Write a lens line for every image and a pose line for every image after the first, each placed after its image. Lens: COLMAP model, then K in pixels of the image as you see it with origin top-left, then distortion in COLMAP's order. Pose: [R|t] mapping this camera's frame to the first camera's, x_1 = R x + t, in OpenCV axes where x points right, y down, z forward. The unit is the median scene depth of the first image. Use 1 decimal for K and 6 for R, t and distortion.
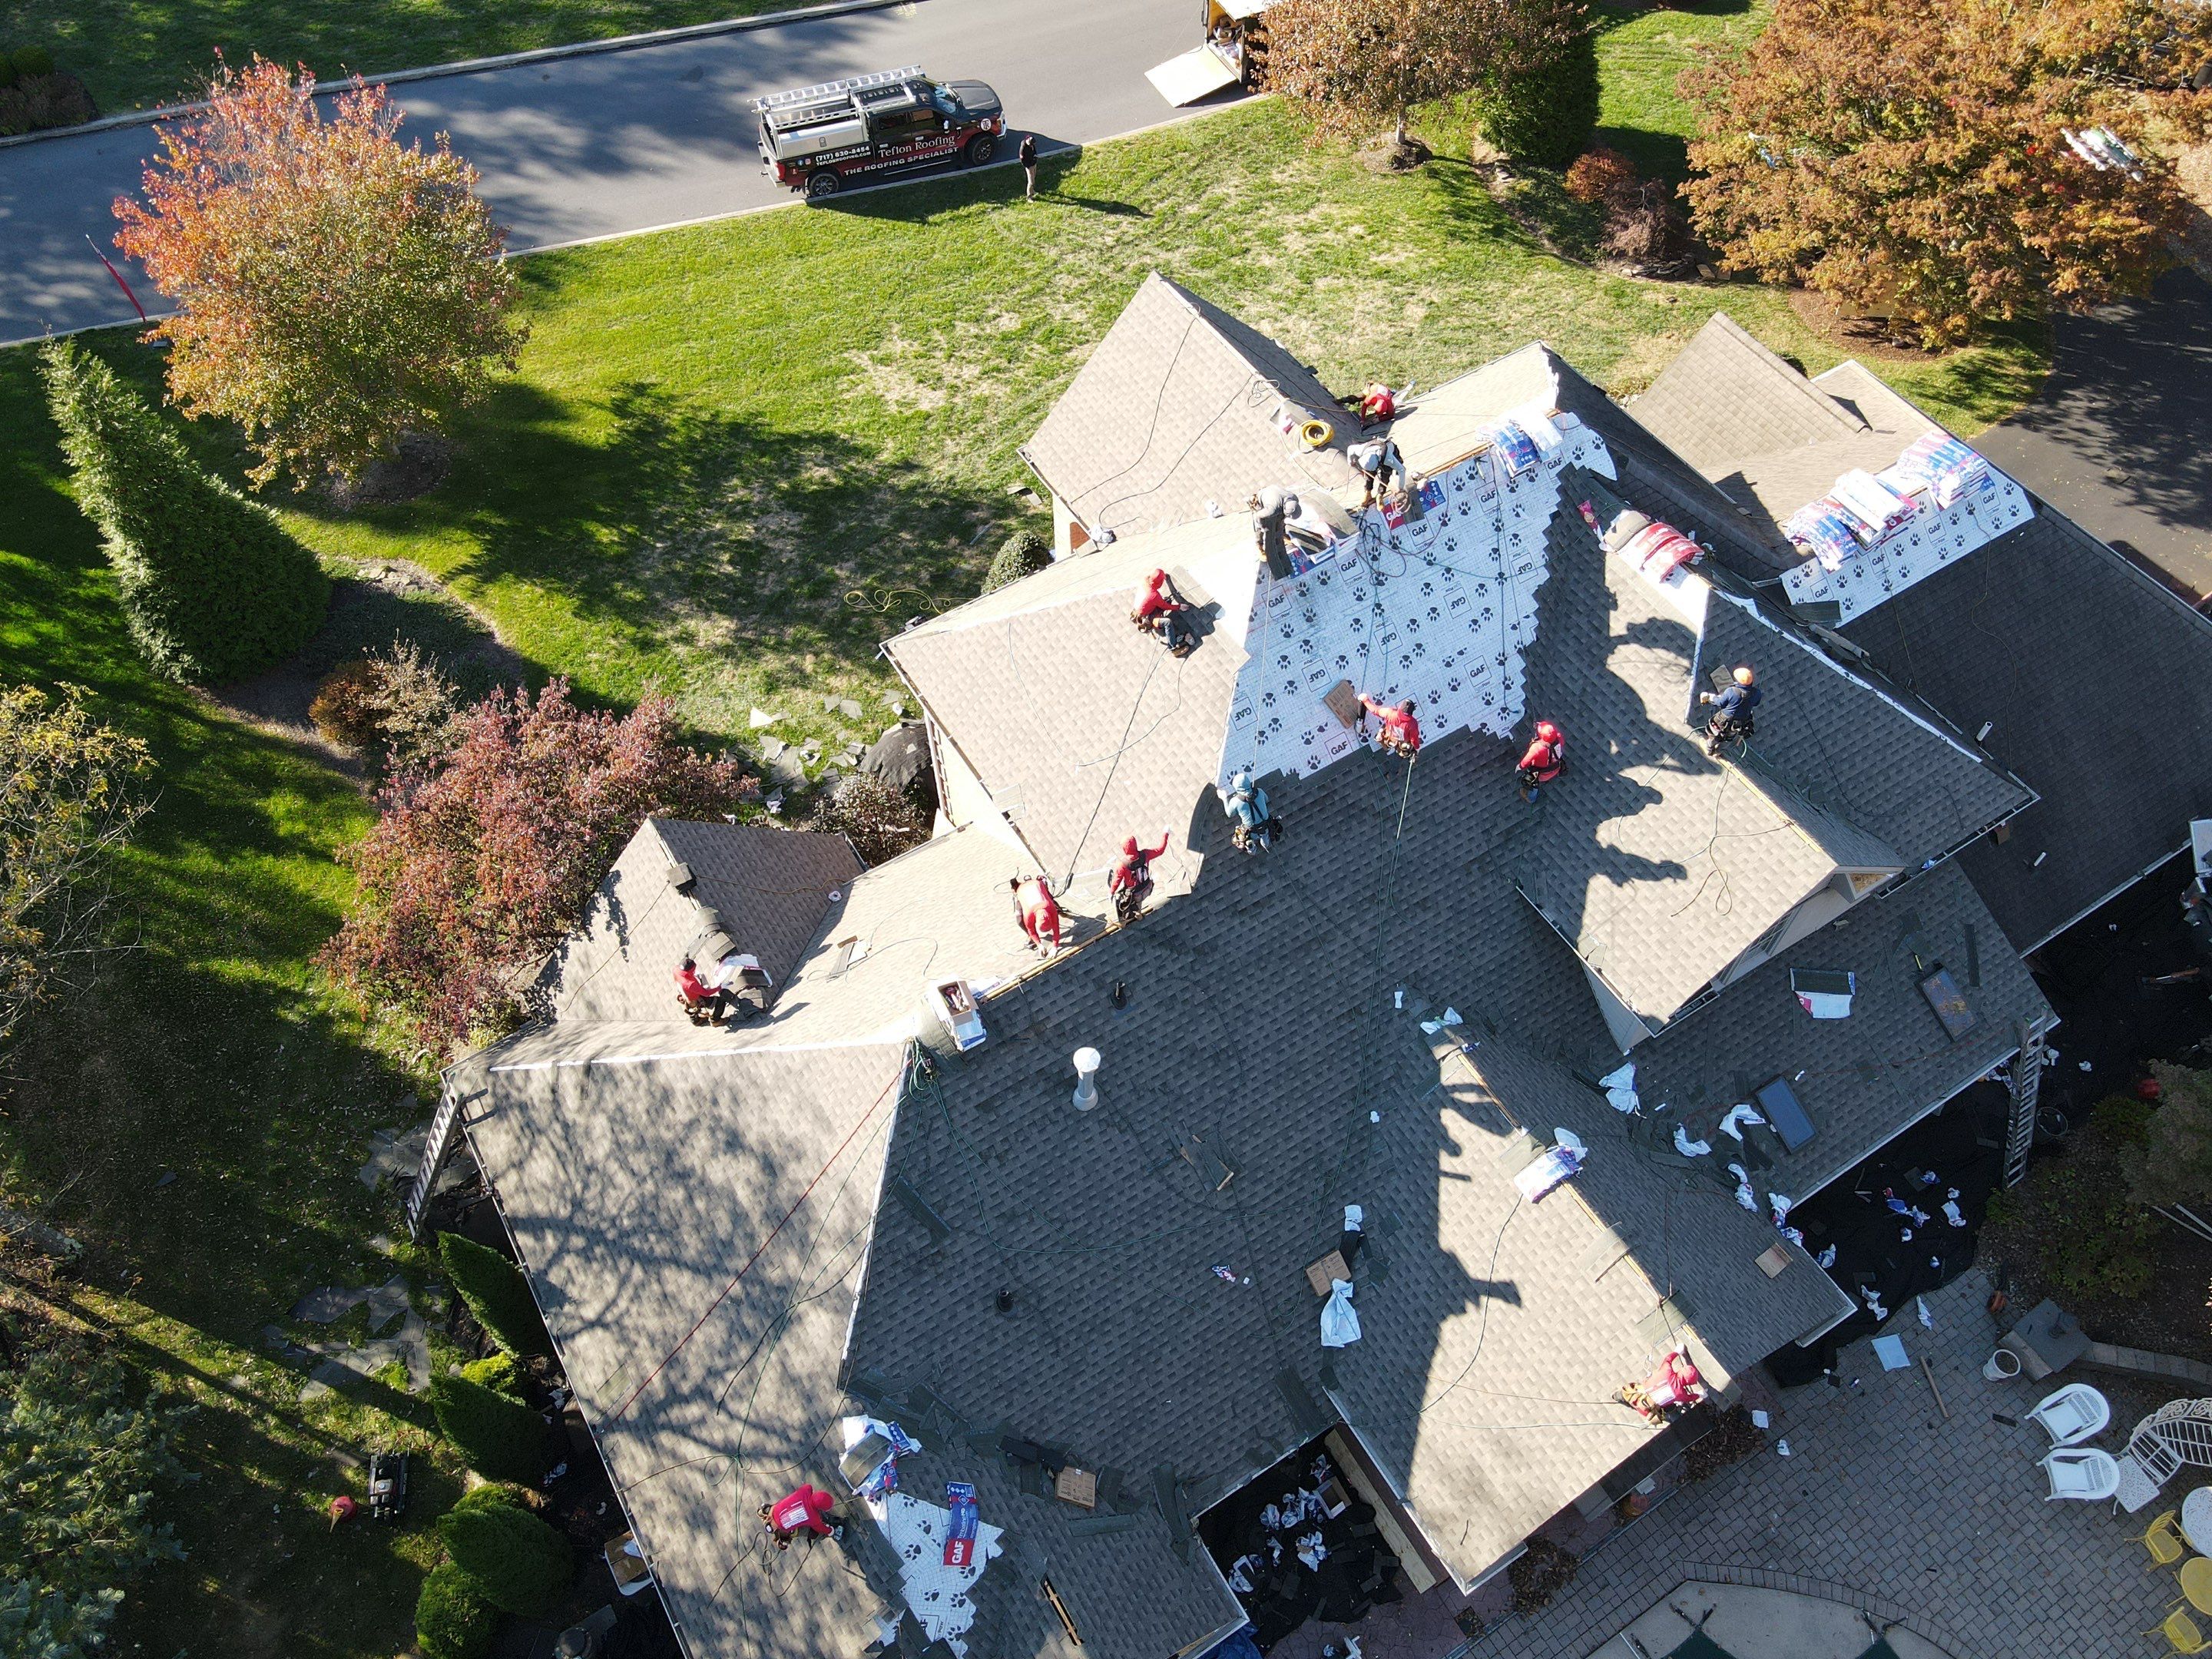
lens RADIAL K [[1619.1, 0, 1102.2], [0, 1619.1, 817.1], [0, 0, 1]] dist [0.012752, 0.005217]
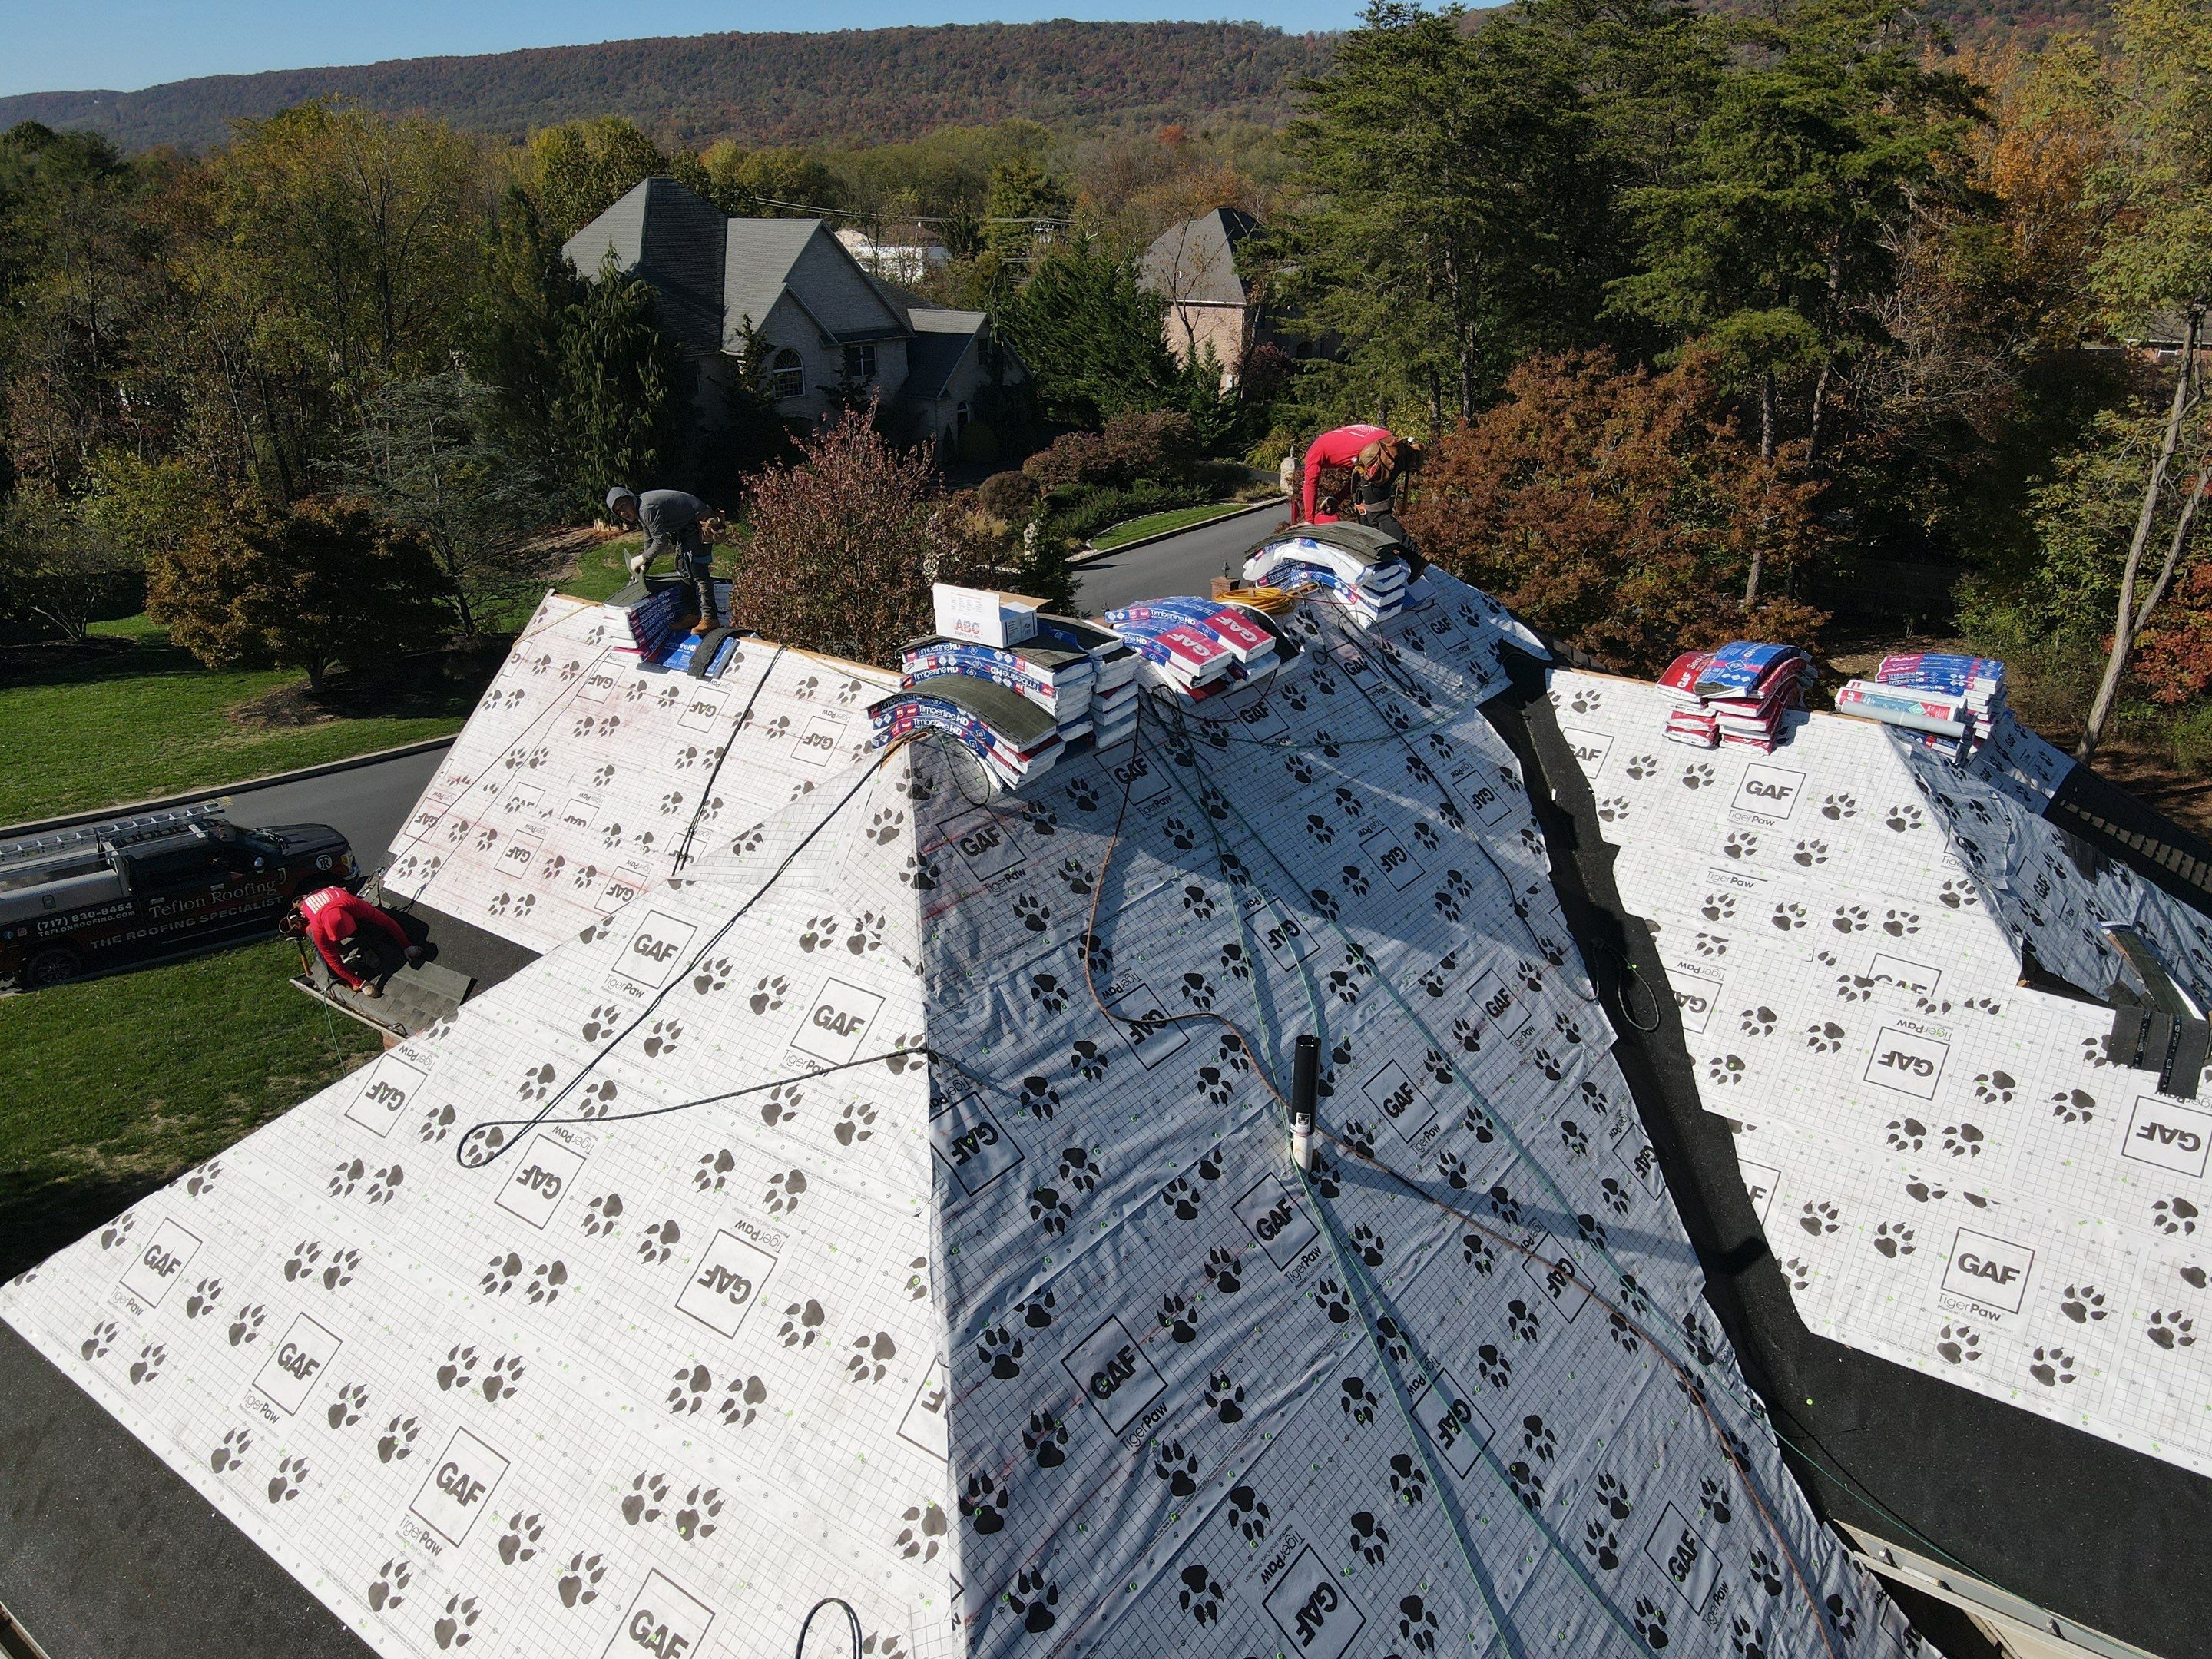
lens RADIAL K [[1619.1, 0, 1097.9], [0, 1619.1, 809.6], [0, 0, 1]] dist [0.012752, 0.005217]
pose [[0.932626, -0.122799, 0.339306, 0.012853], [0.293596, 0.804905, -0.515683, 0.044059], [-0.209784, 0.580558, 0.786729, 0.654484]]
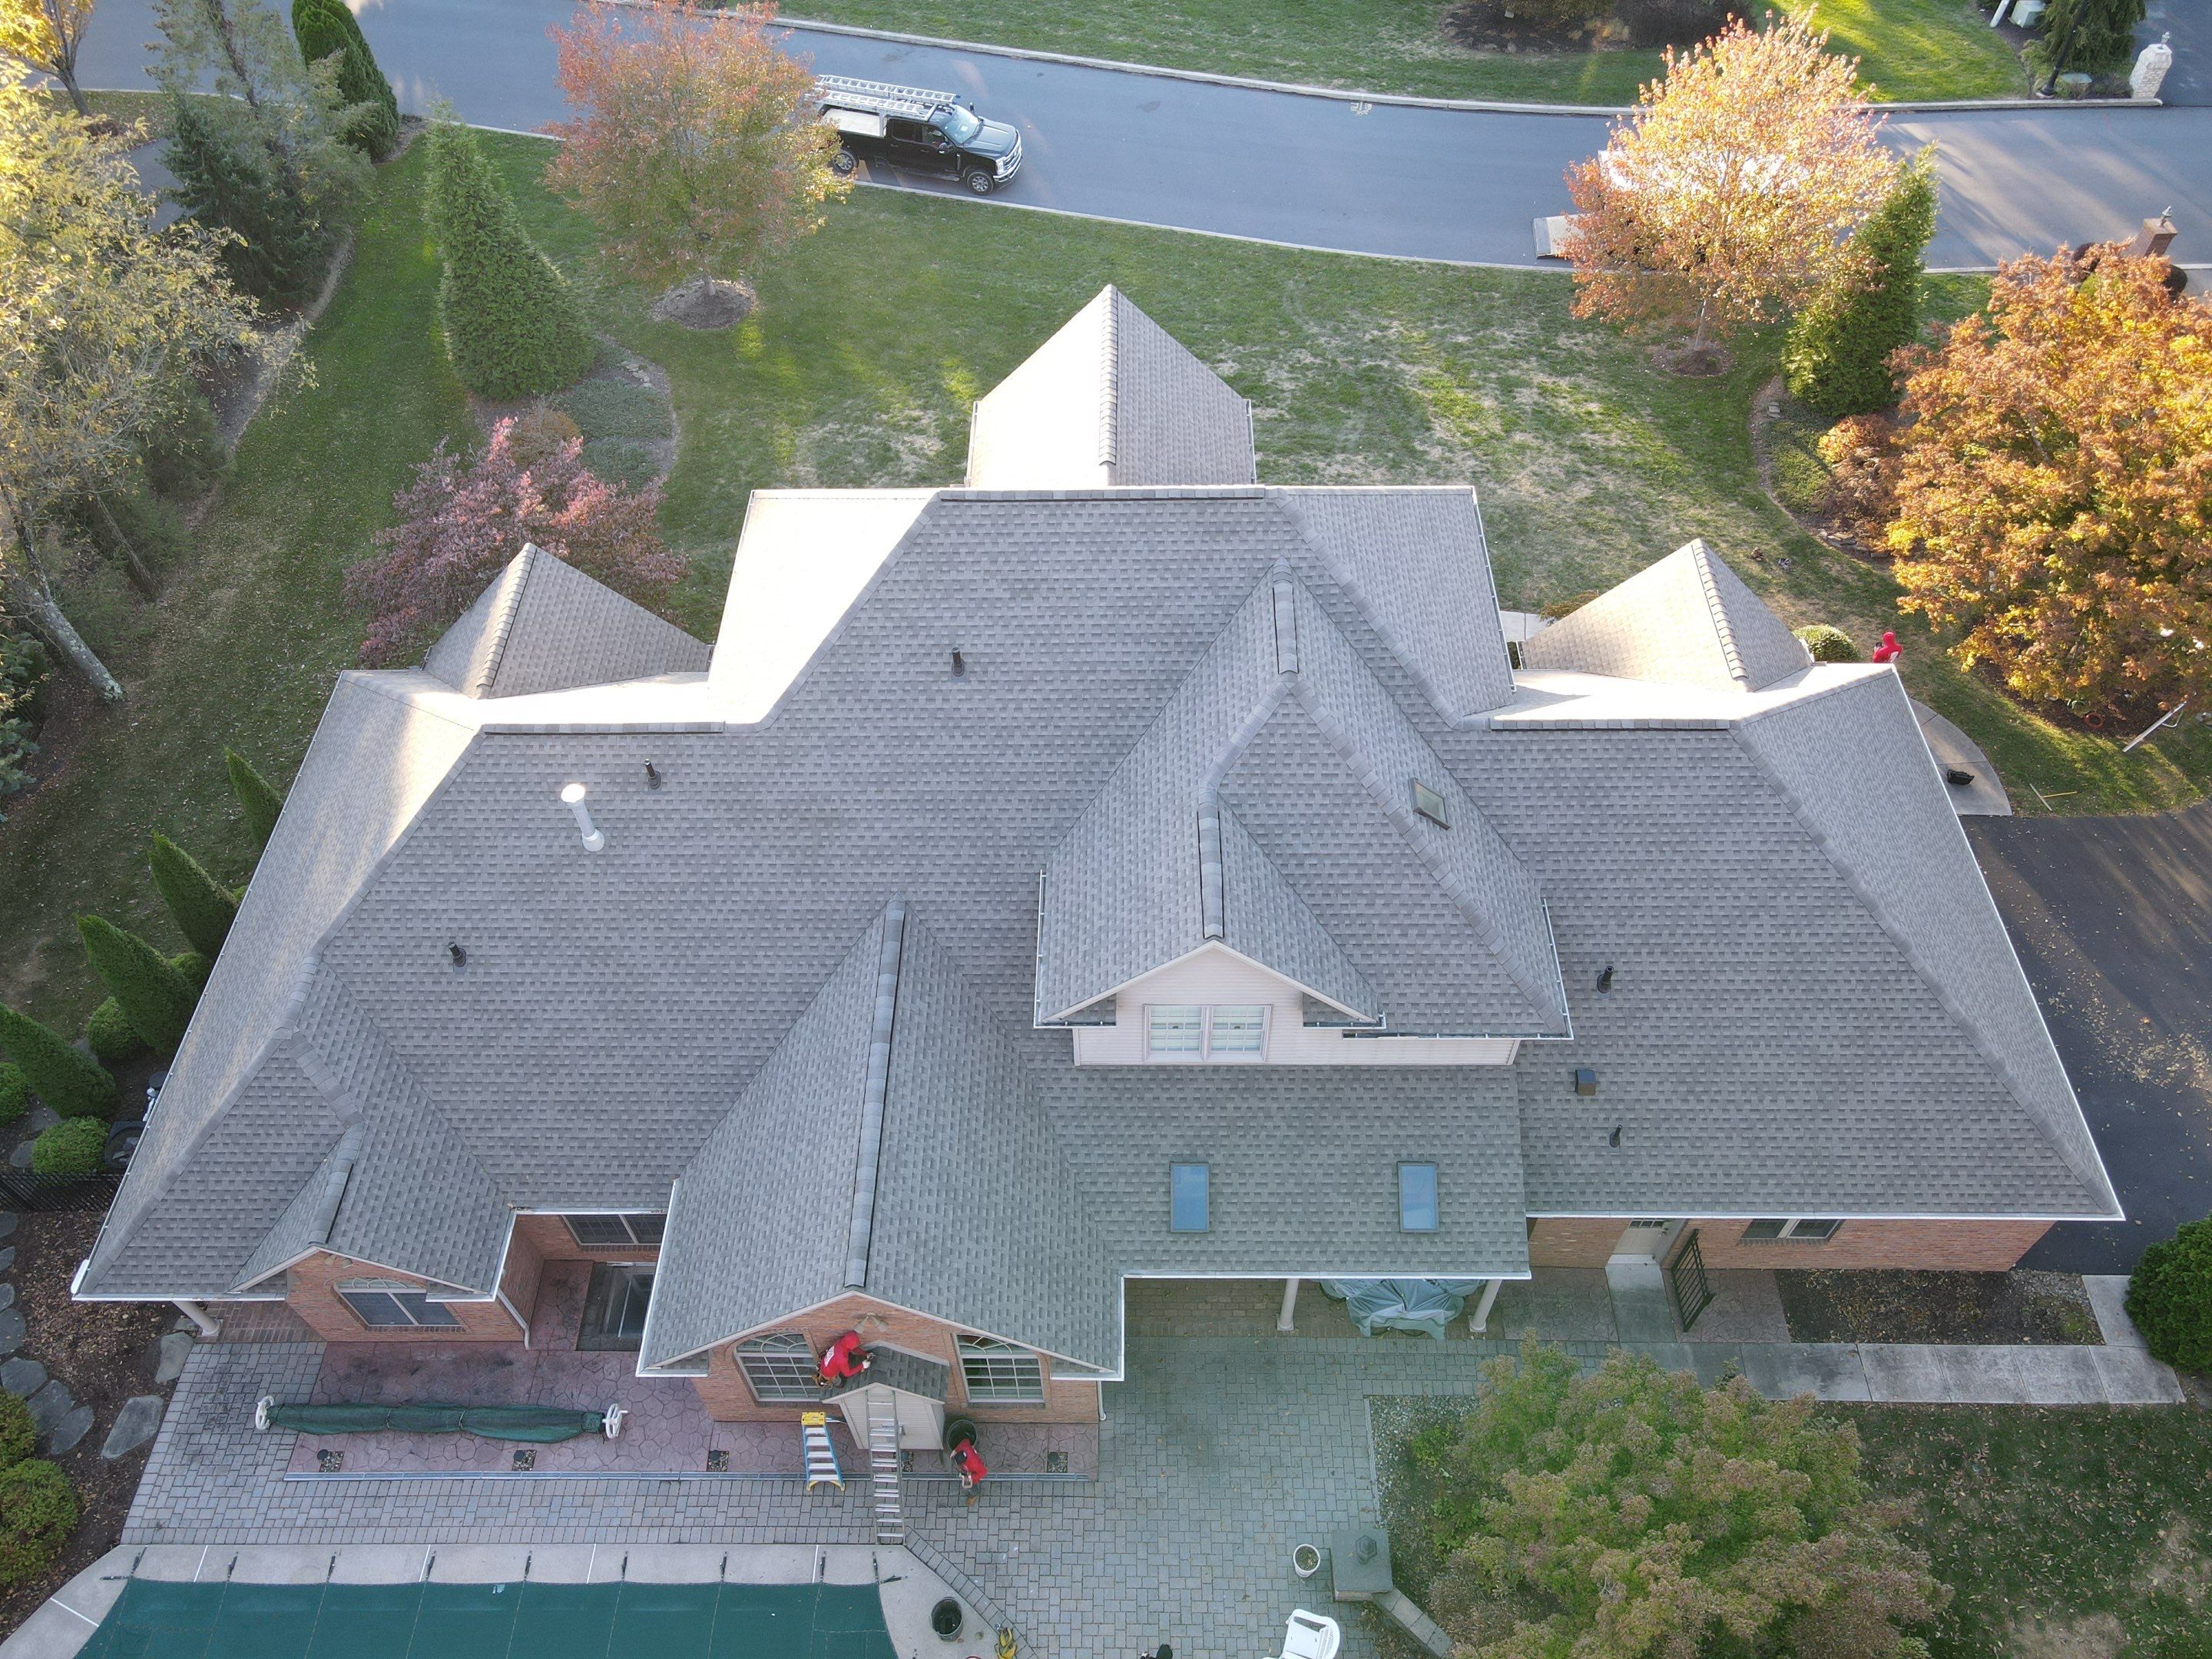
lens RADIAL K [[1619.1, 0, 1095.2], [0, 1619.1, 823.8], [0, 0, 1]] dist [0.012752, 0.005217]
pose [[0.842387, 0.417850, -0.340273, 0.616930], [-0.440334, 0.897749, 0.012322, -0.012825], [0.310628, 0.139454, 0.940246, -0.004388]]
